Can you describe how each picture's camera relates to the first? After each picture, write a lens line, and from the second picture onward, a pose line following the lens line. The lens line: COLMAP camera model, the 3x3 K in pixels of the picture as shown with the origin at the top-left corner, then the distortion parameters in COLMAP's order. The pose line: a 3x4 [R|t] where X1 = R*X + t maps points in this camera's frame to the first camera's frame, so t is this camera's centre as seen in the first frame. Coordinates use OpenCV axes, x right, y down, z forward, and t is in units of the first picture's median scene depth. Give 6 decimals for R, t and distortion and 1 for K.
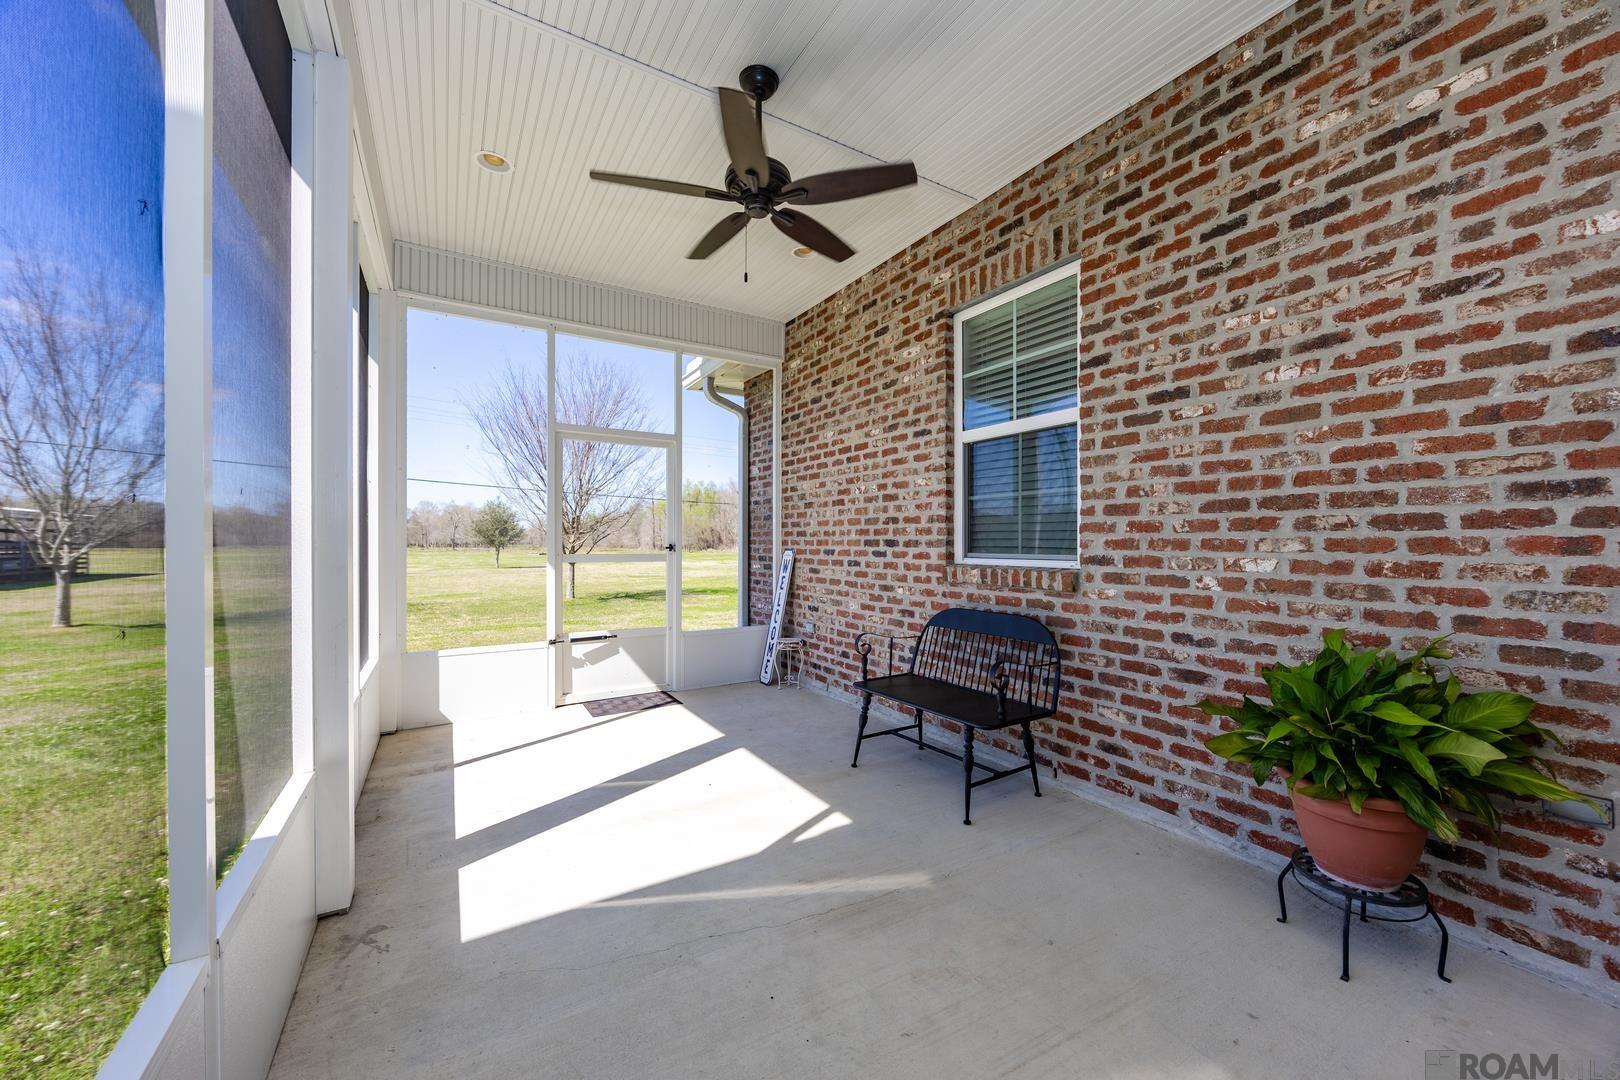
lens RADIAL K [[614.5, 0, 817.4], [0, 614.5, 544.6], [0, 0, 1]] dist [-0.006701, -0.000110]
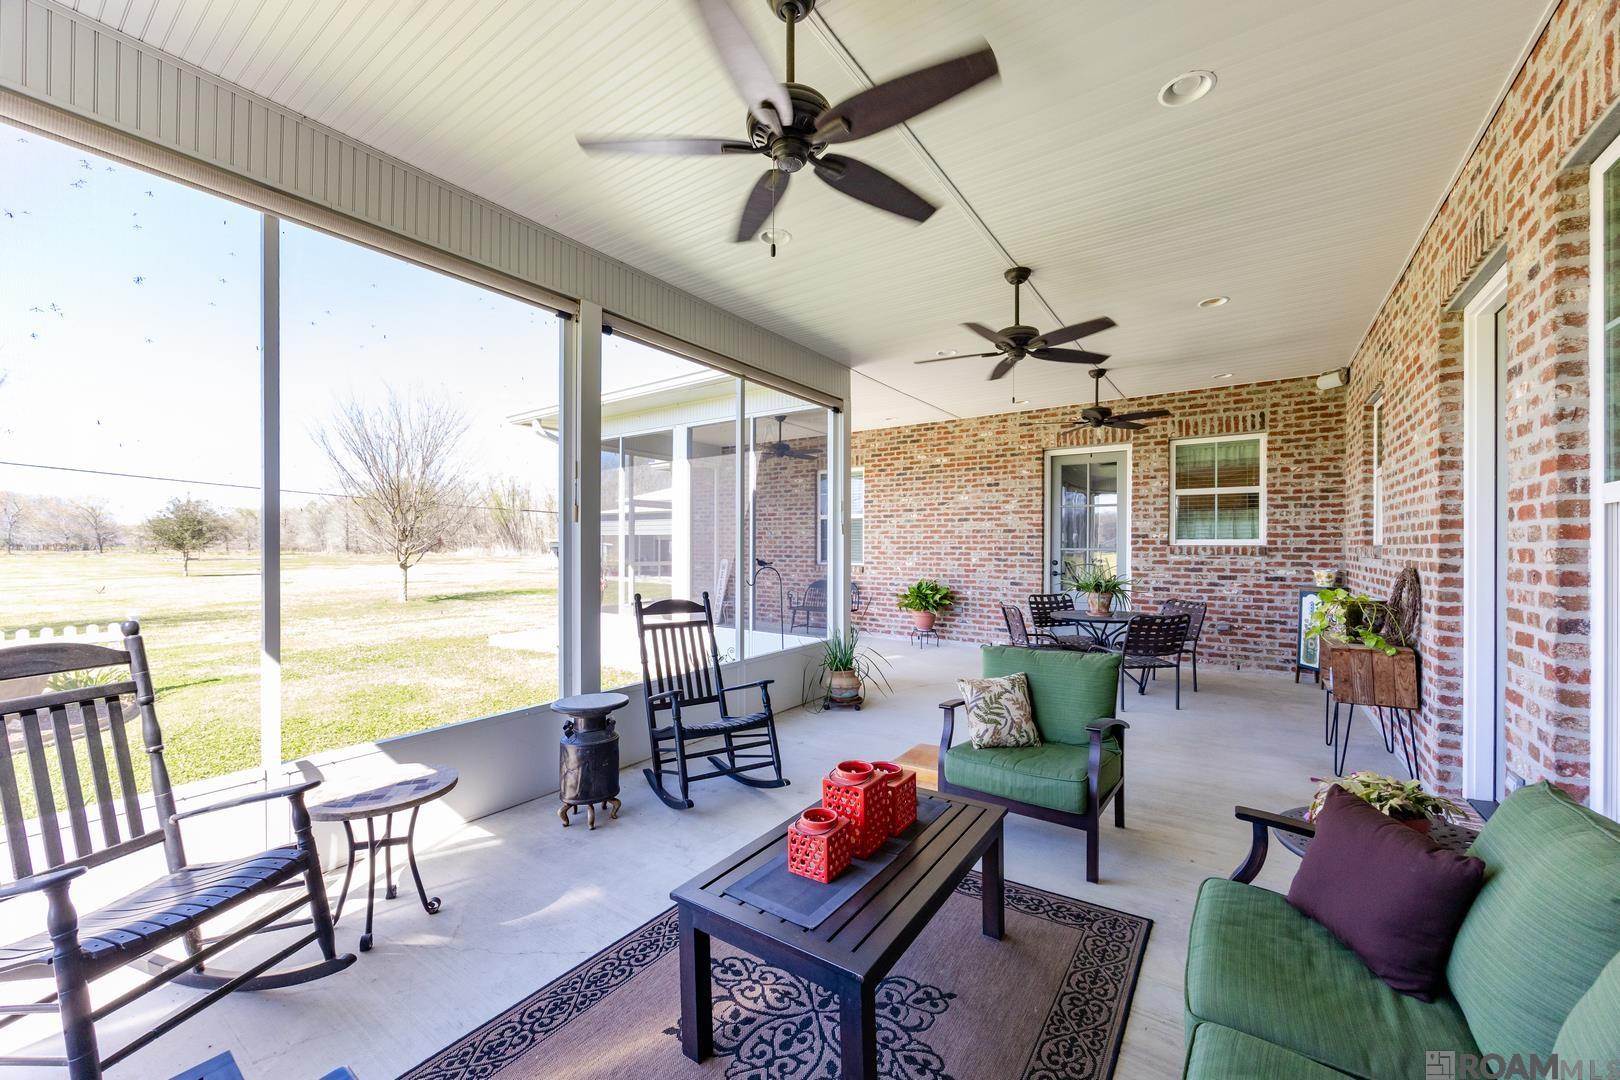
lens RADIAL K [[614.5, 0, 810.0], [0, 614.5, 542.6], [0, 0, 1]] dist [-0.006701, -0.000110]
pose [[0.920506, 0.002297, 0.390723, -1.226538], [0.000021, 0.999982, -0.005927, -0.068320], [-0.390729, 0.005464, 0.920489, -2.081099]]
